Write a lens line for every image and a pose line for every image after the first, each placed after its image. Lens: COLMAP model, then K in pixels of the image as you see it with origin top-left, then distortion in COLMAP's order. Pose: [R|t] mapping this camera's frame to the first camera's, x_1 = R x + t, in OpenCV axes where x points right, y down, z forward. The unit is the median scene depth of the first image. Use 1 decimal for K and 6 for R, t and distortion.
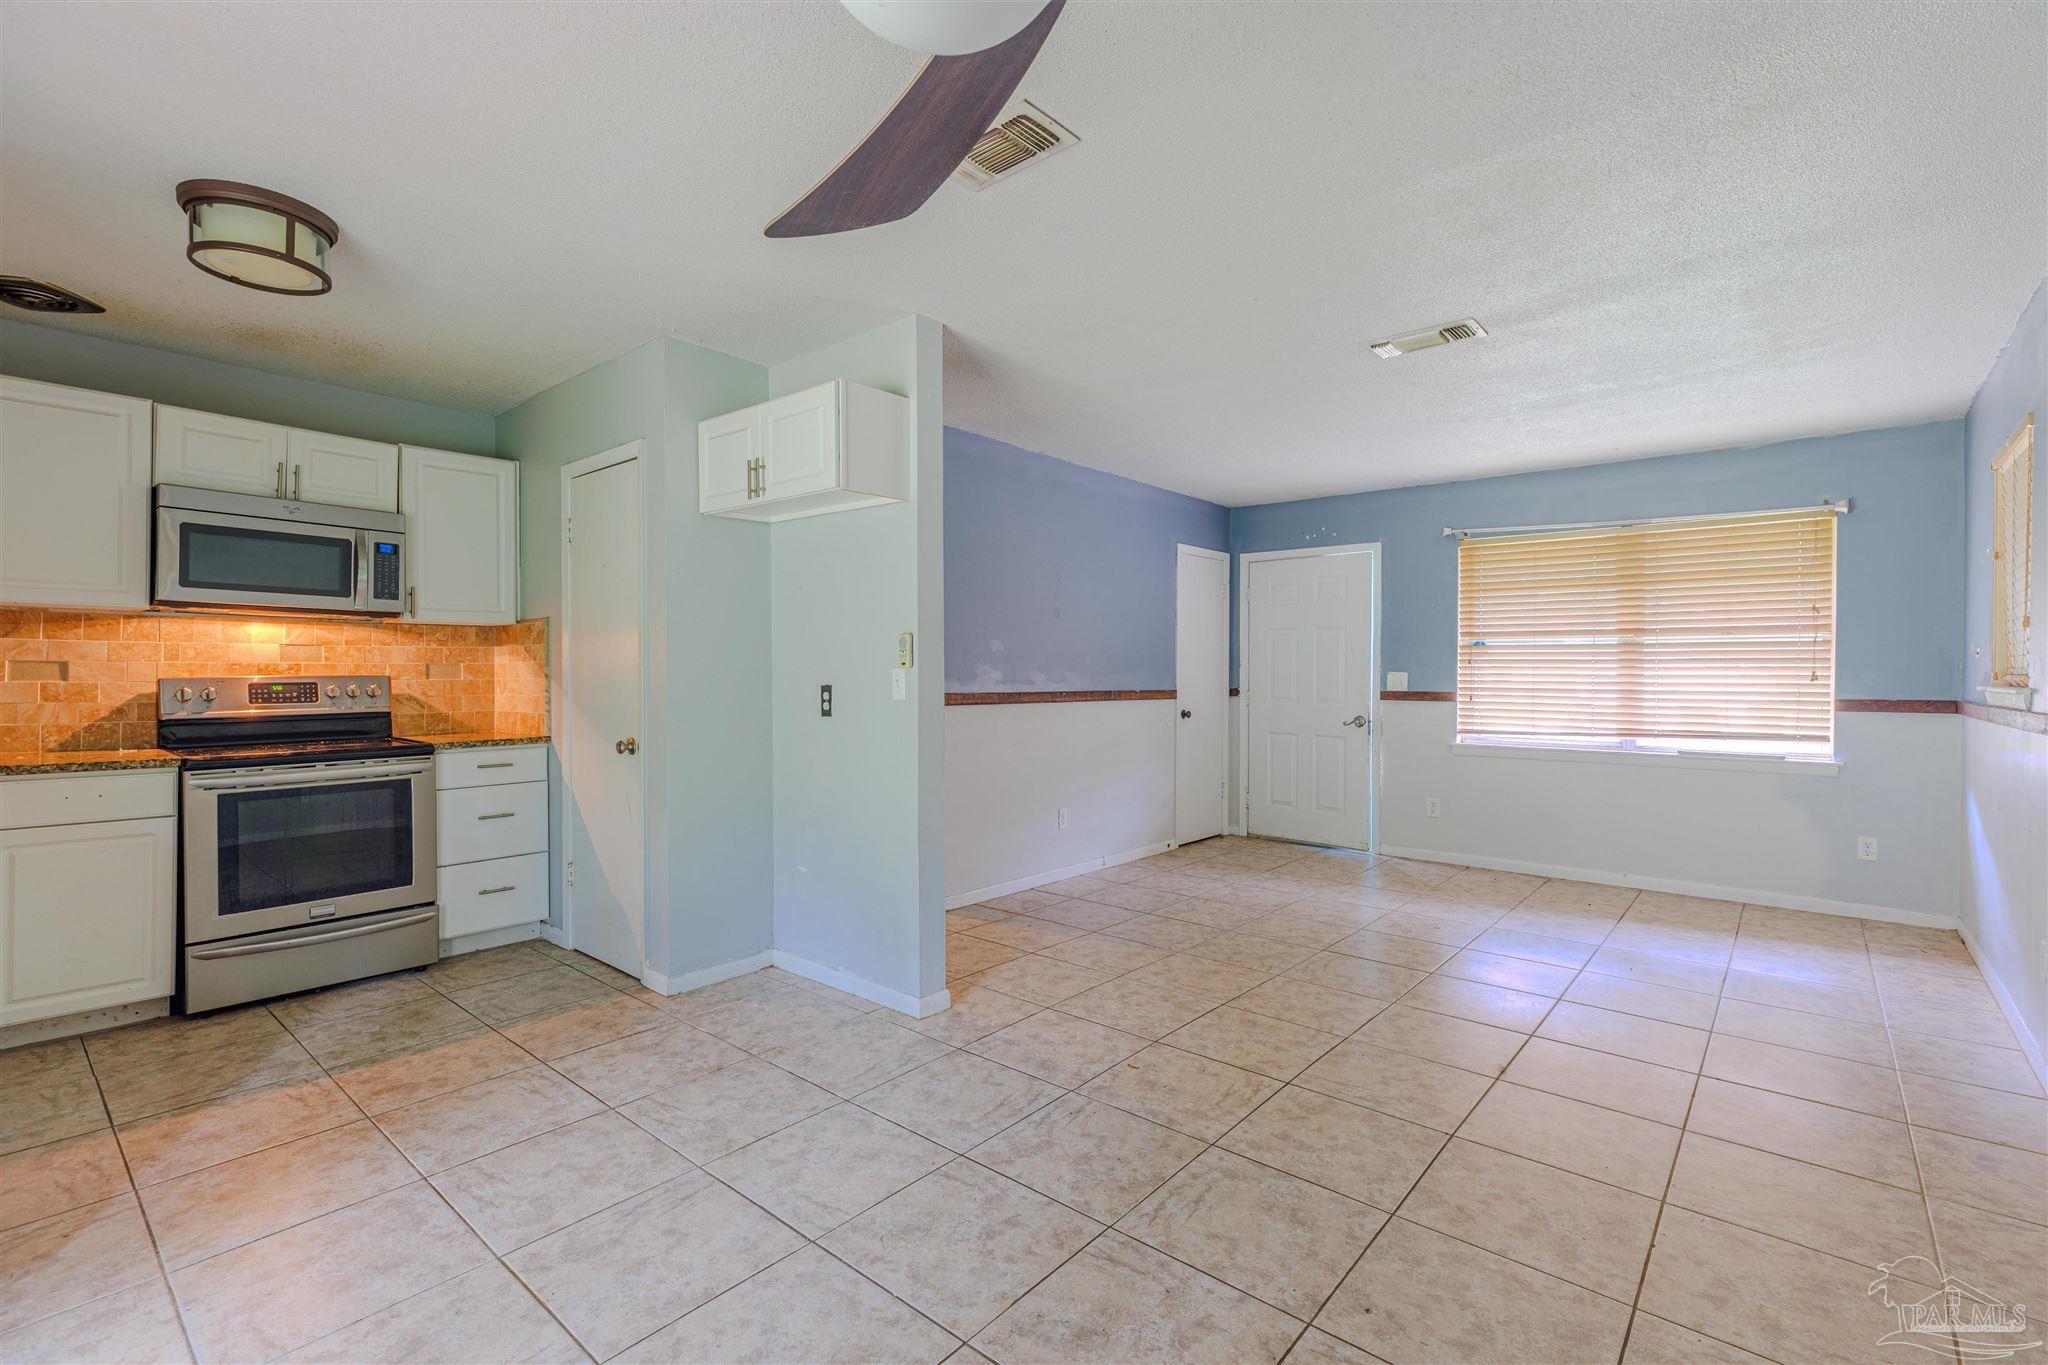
lens RADIAL K [[914.6, 0, 1020.9], [0, 914.6, 682.0], [0, 0, 1]] dist [0.005327, -0.000617]
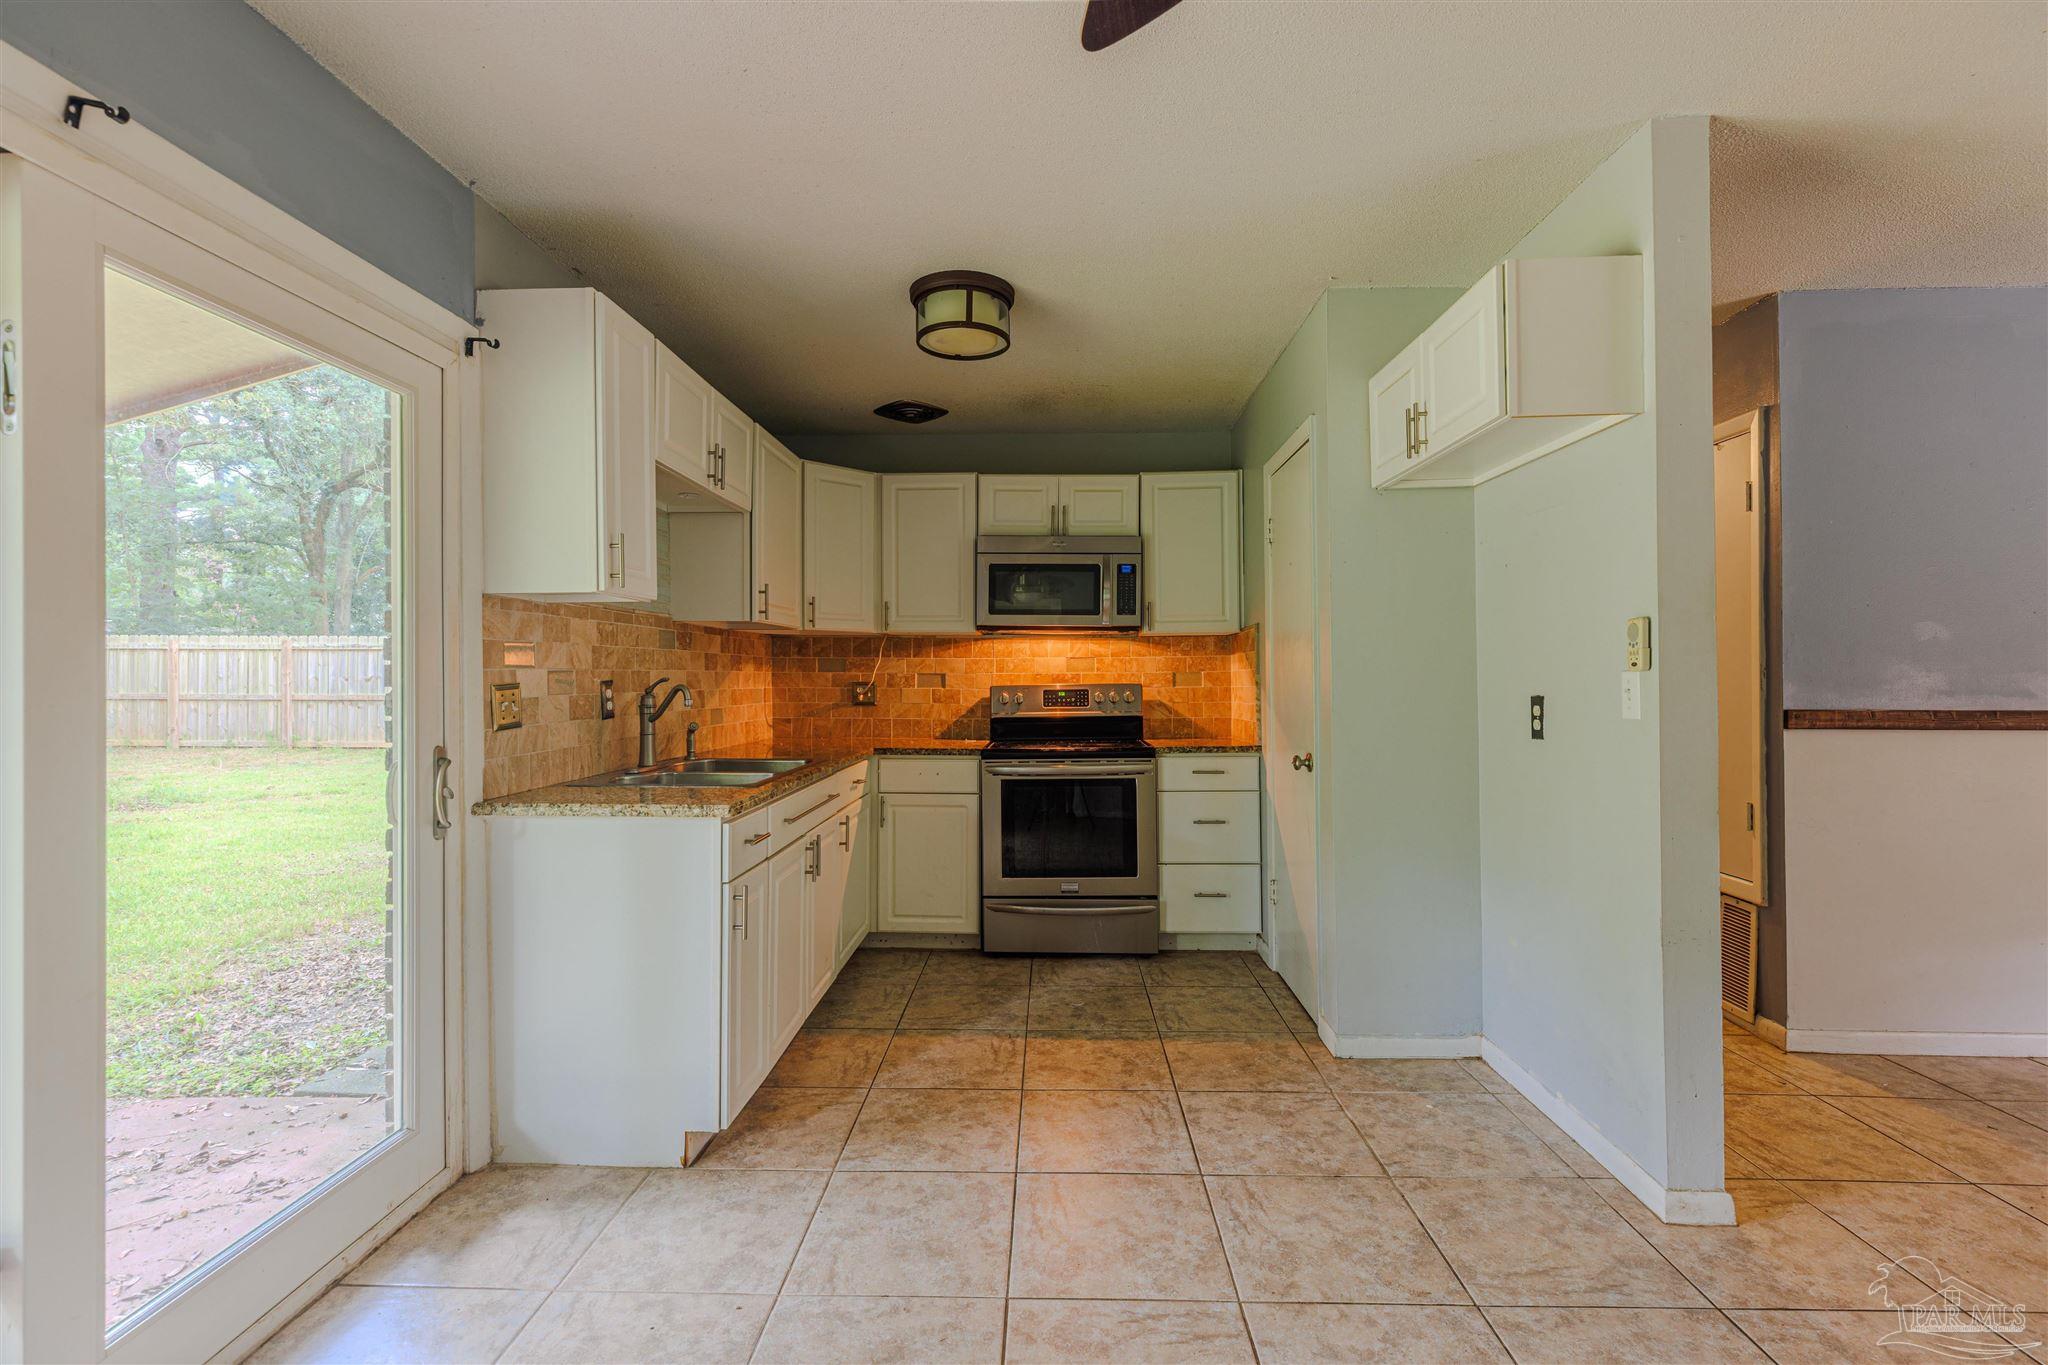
lens RADIAL K [[914.6, 0, 1020.9], [0, 914.6, 682.0], [0, 0, 1]] dist [0.005327, -0.000617]
pose [[0.623984, -0.002795, -0.781432, 0.099046], [-0.002950, 0.999978, -0.005933, -0.002125], [0.781432, 0.006007, 0.623962, 0.226775]]
